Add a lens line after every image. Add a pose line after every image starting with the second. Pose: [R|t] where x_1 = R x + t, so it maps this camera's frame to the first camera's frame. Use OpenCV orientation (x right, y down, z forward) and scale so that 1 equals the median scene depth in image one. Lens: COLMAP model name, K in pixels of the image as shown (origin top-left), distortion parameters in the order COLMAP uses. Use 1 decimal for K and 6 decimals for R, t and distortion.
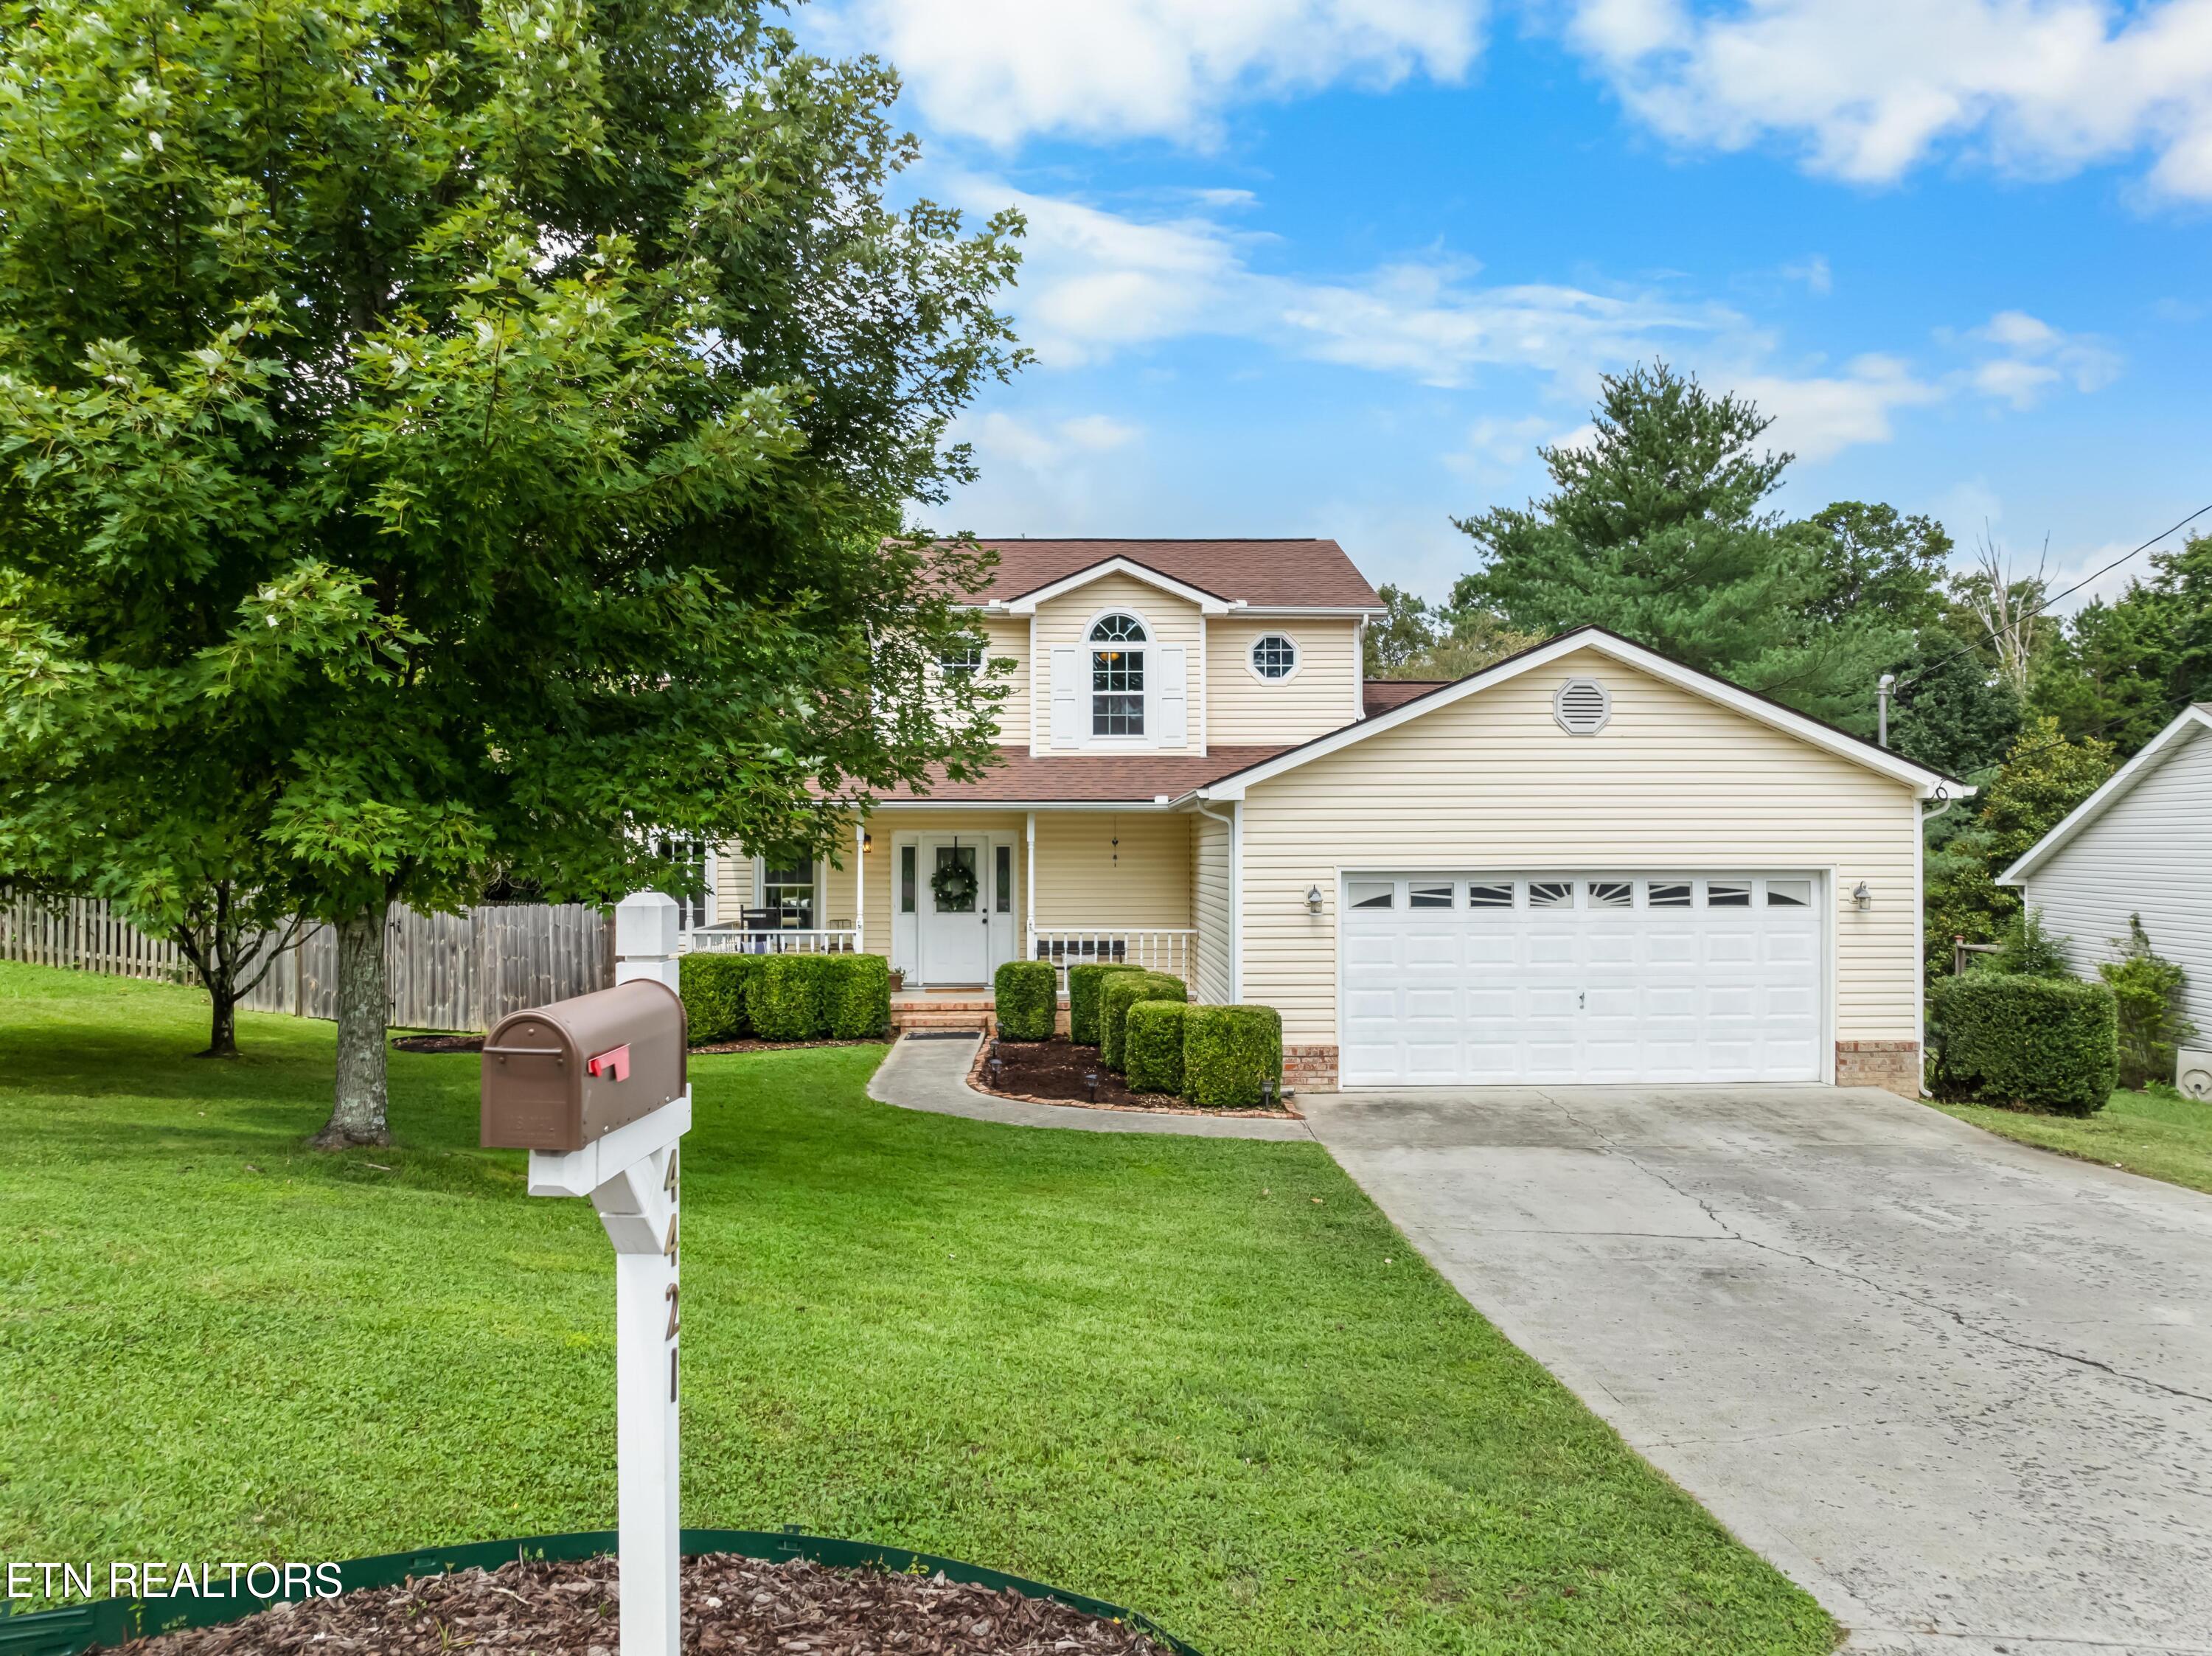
lens RADIAL K [[1569.4, 0, 1098.2], [0, 1569.4, 821.5], [0, 0, 1]] dist [-0.044217, 0.002215]
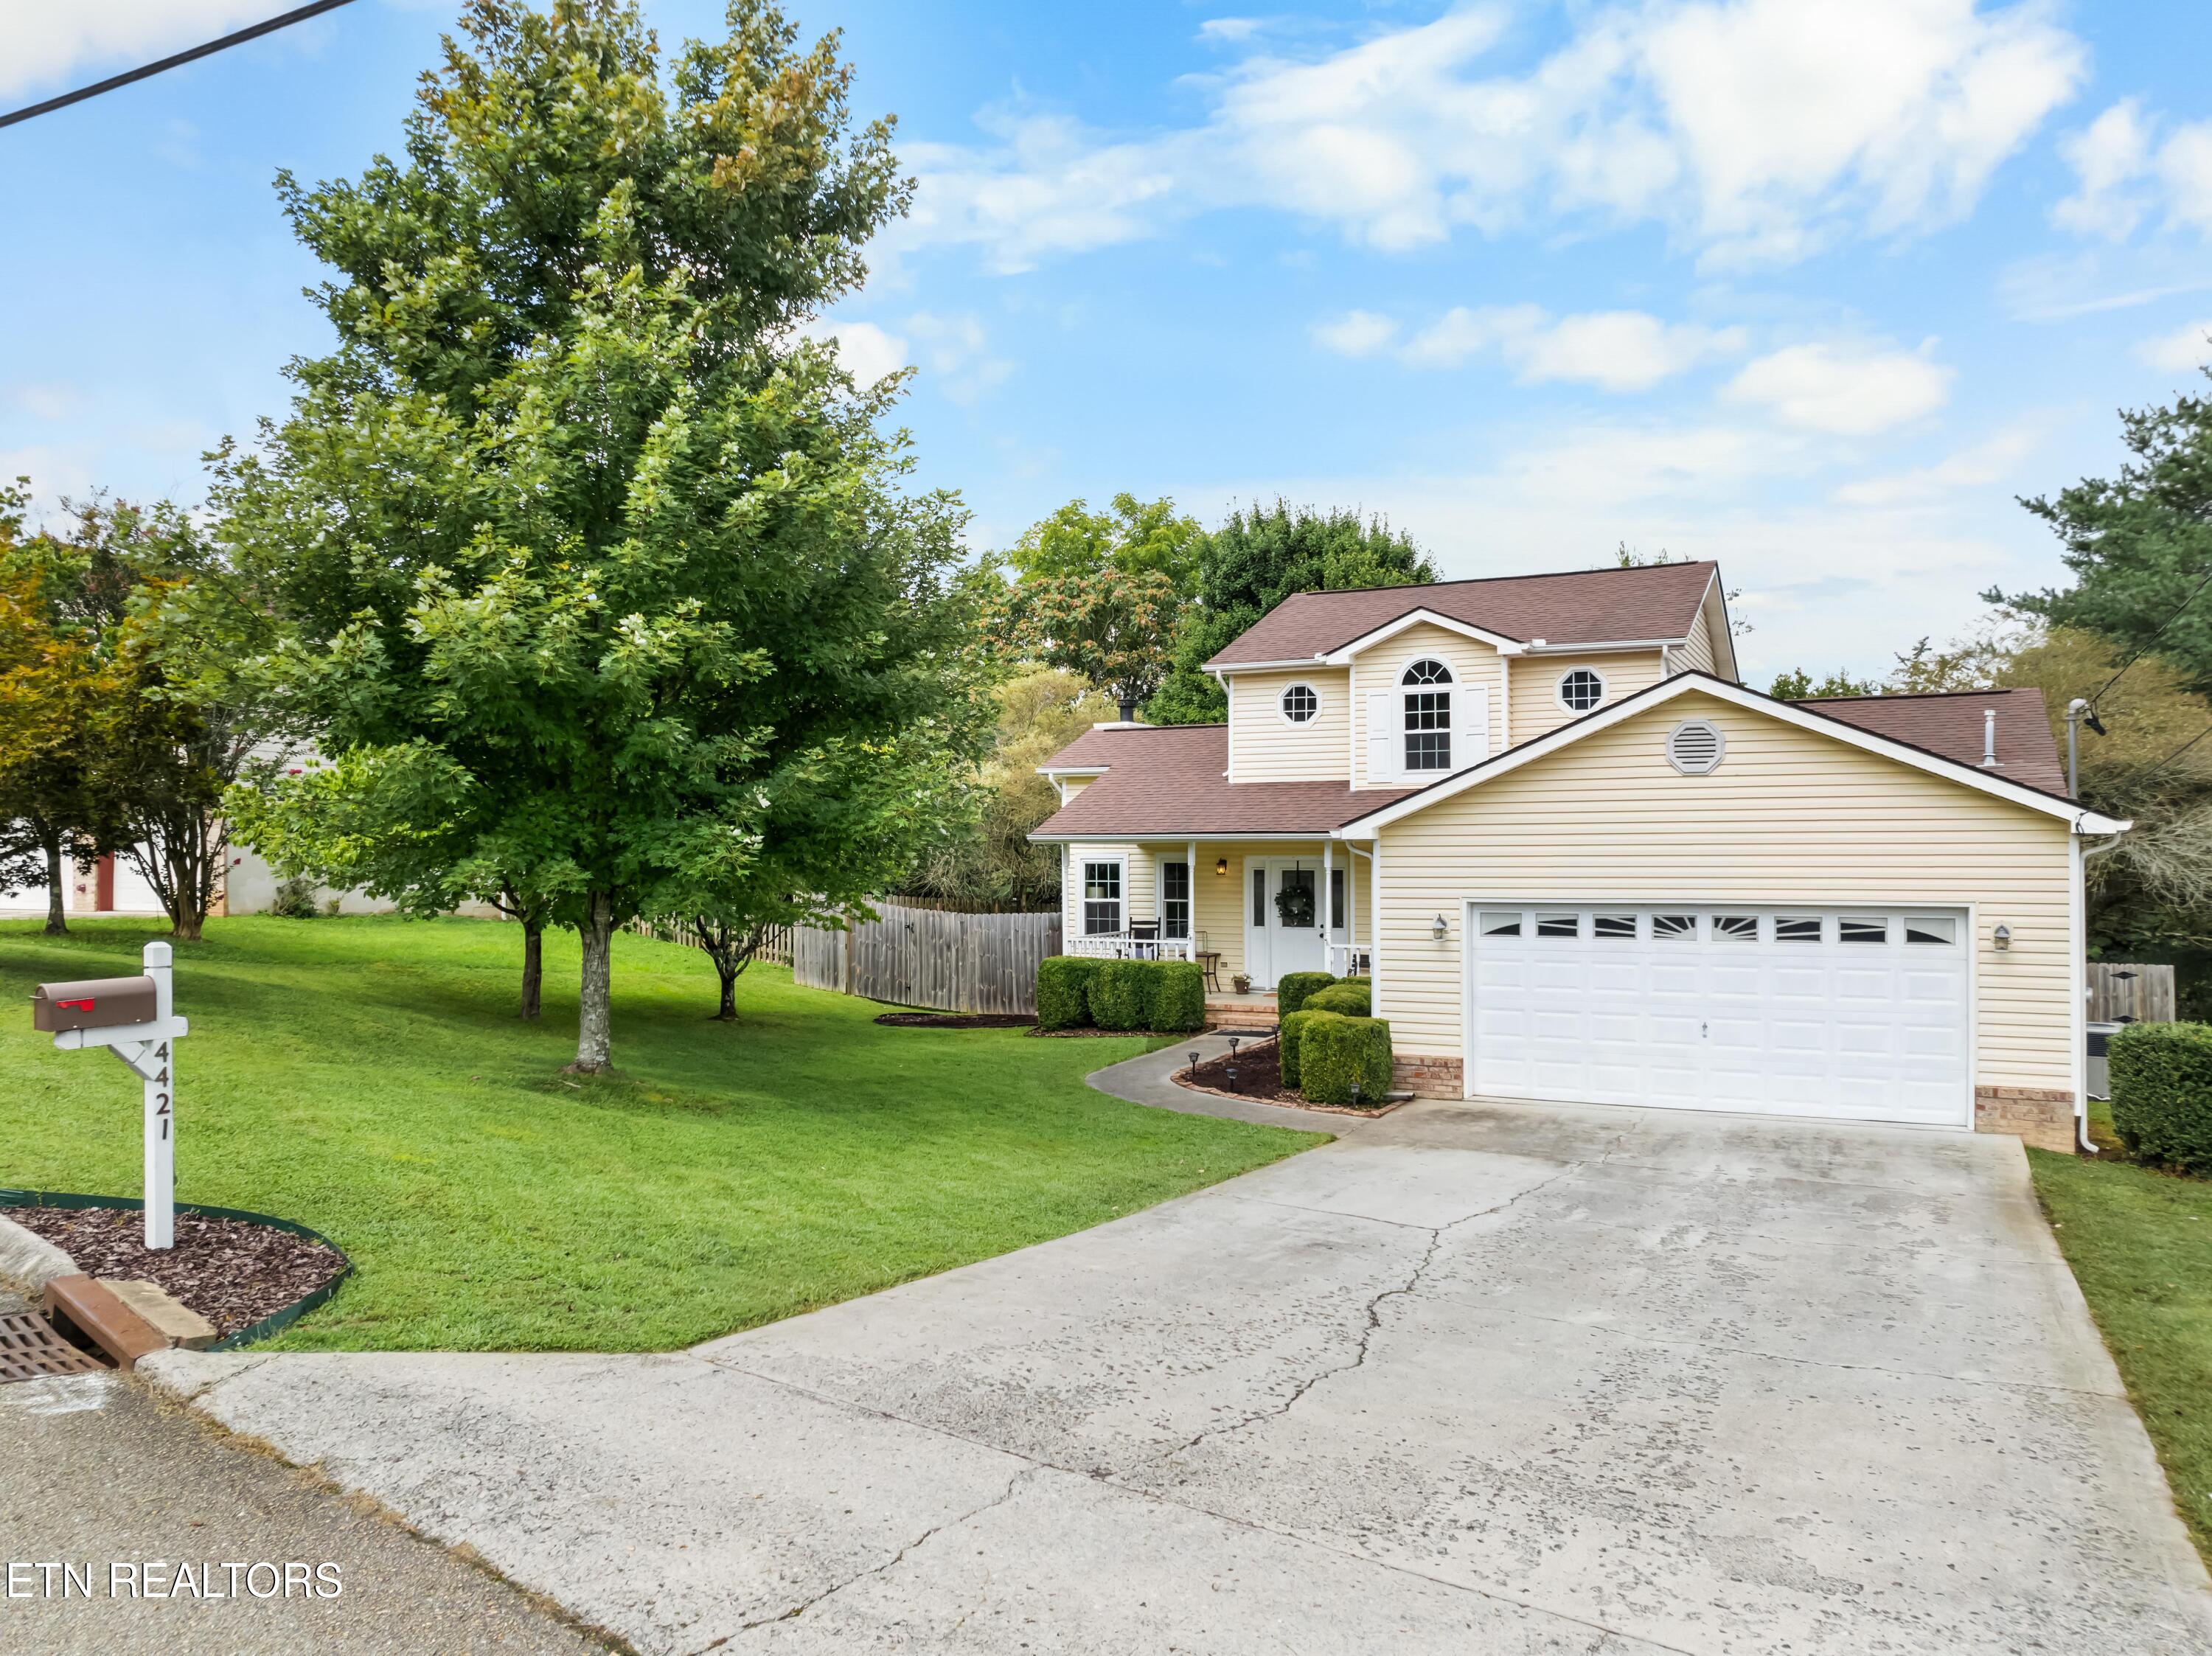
lens RADIAL K [[1569.4, 0, 1098.2], [0, 1569.4, 821.5], [0, 0, 1]] dist [-0.044217, 0.002215]
pose [[0.879756, -0.009324, -0.475333, 0.334810], [0.009952, 0.999950, -0.001196, -0.019796], [0.475321, -0.003678, 0.879805, -0.076145]]
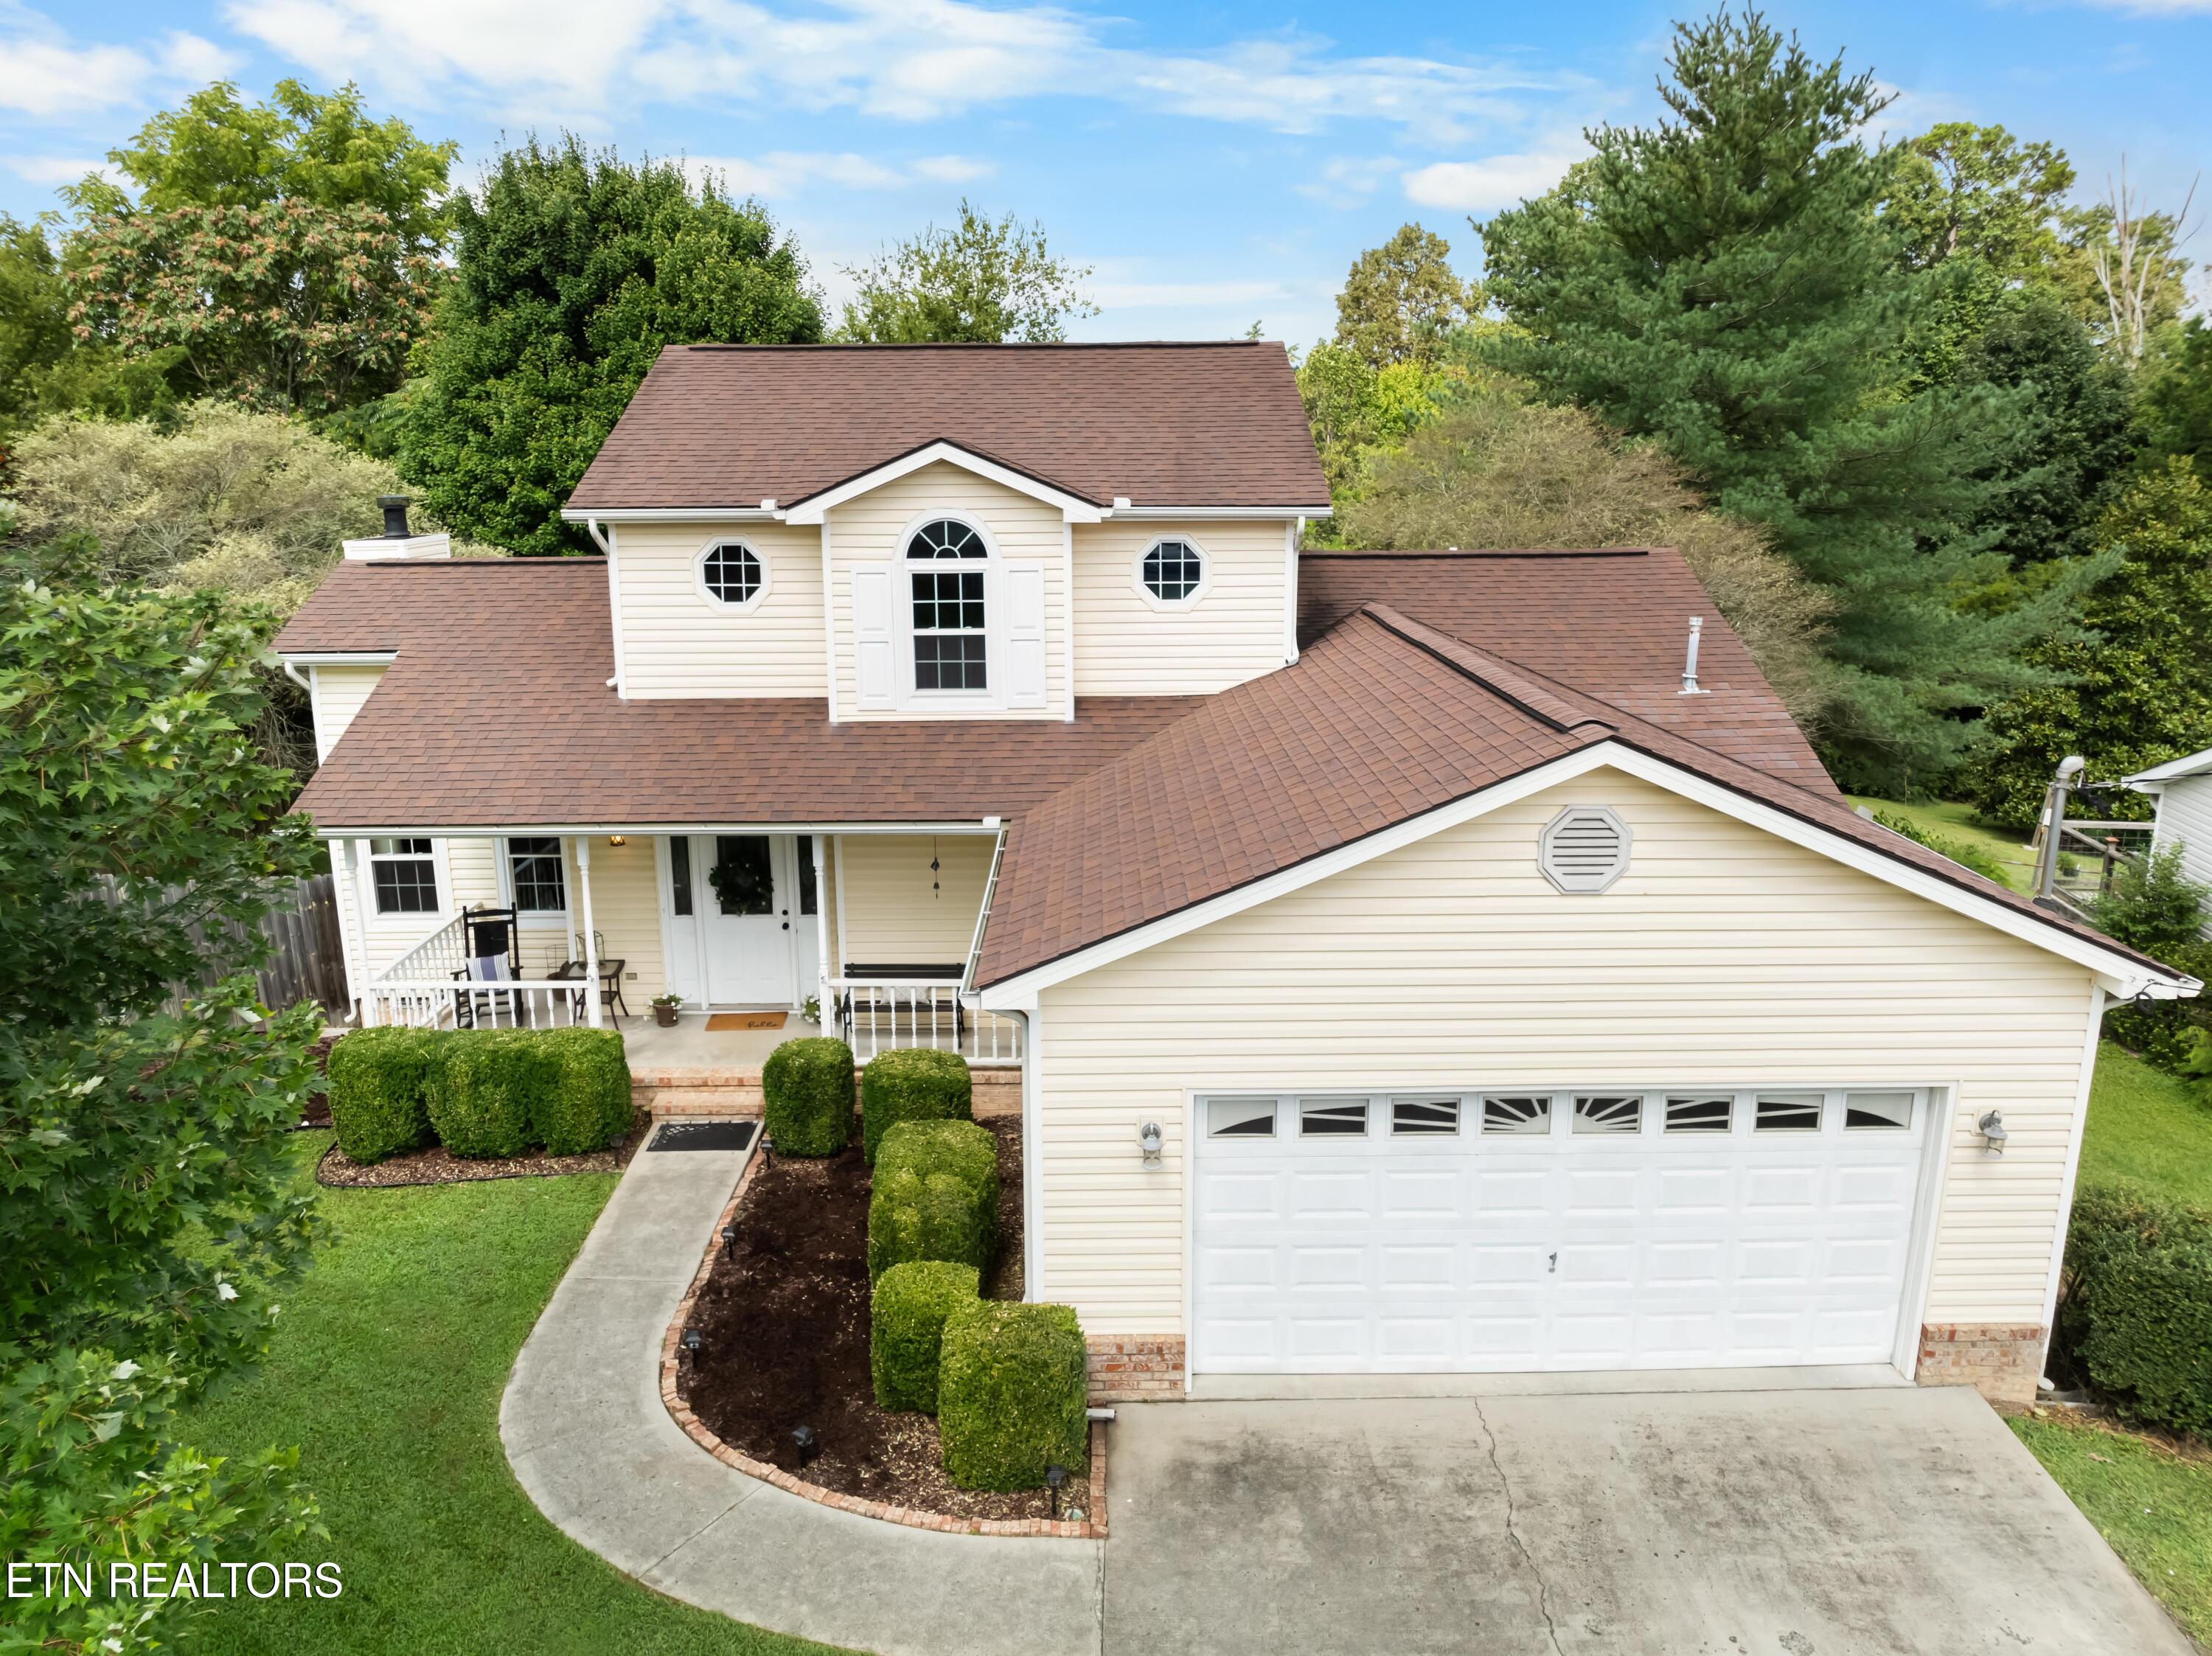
lens RADIAL K [[1571.4, 0, 1105.8], [0, 1571.4, 825.2], [0, 0, 1]] dist [-0.034183, -0.001683]
pose [[0.999941, -0.000122, -0.010830, 0.092617], [0.002827, 0.968210, 0.250124, -0.177093], [0.010455, -0.250139, 0.968153, 0.292122]]
